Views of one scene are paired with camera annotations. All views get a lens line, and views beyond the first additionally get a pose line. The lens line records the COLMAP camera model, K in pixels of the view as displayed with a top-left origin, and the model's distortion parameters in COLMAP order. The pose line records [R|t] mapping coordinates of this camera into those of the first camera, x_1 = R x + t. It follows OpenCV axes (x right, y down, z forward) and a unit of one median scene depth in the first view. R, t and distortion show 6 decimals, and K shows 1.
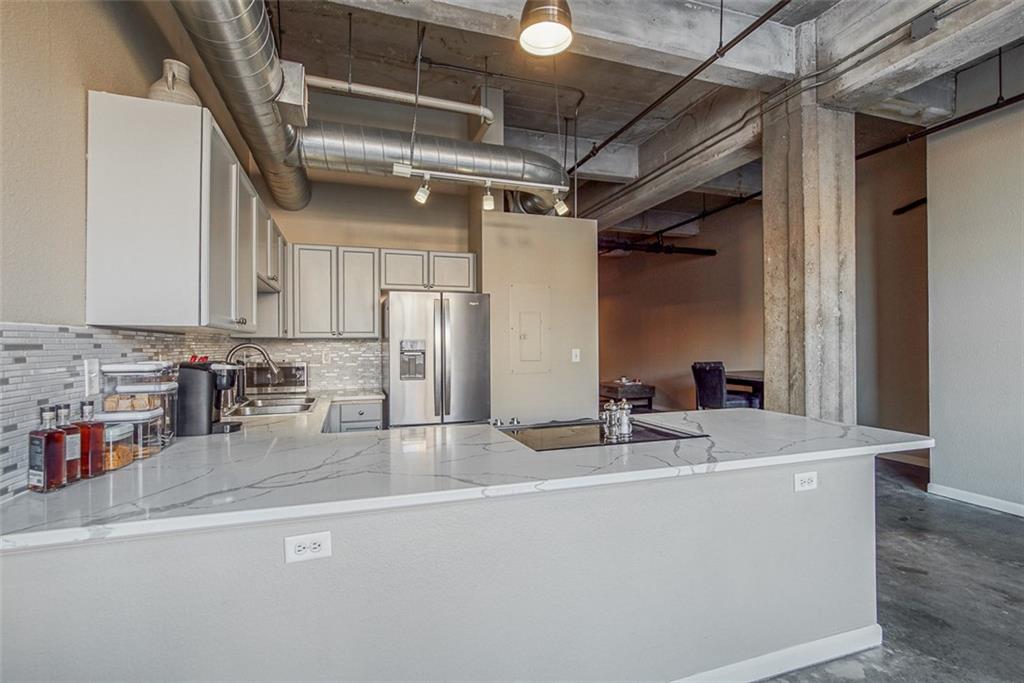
lens RADIAL K [[463.6, 0, 498.0], [0, 463.6, 340.4], [0, 0, 1]] dist [0.001482, 0.000397]
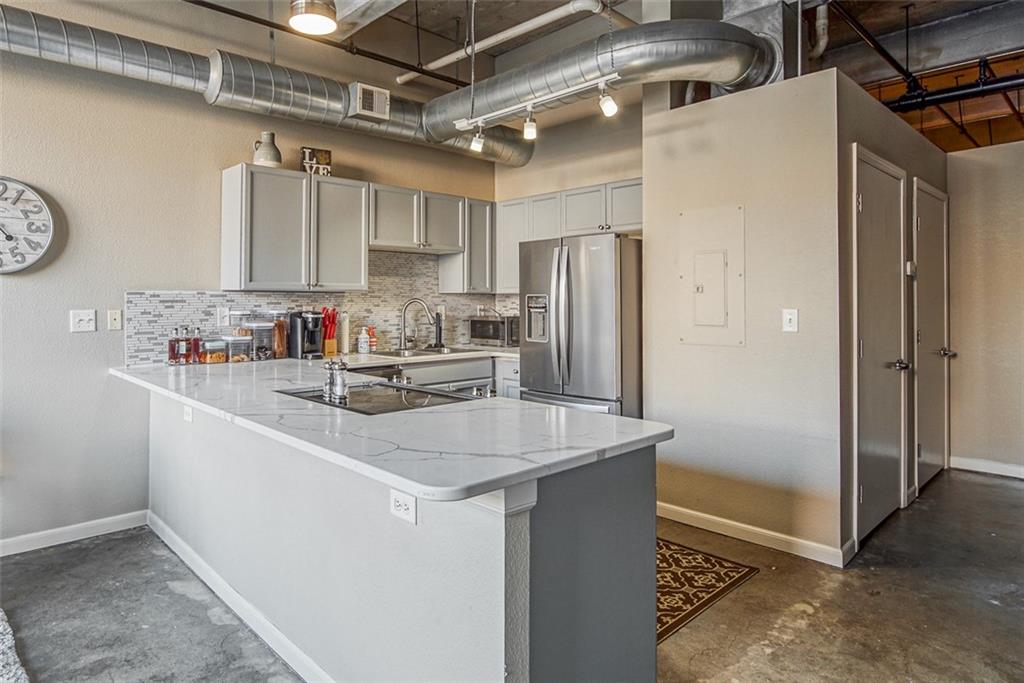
lens RADIAL K [[615.8, 0, 462.9], [0, 615.8, 294.7], [0, 0, 1]] dist [-0.011211, -0.001023]
pose [[0.390480, -0.006463, -0.920589, 0.810091], [0.007194, 0.999966, -0.003969, 0.001432], [0.920583, -0.005073, 0.390513, 0.391369]]
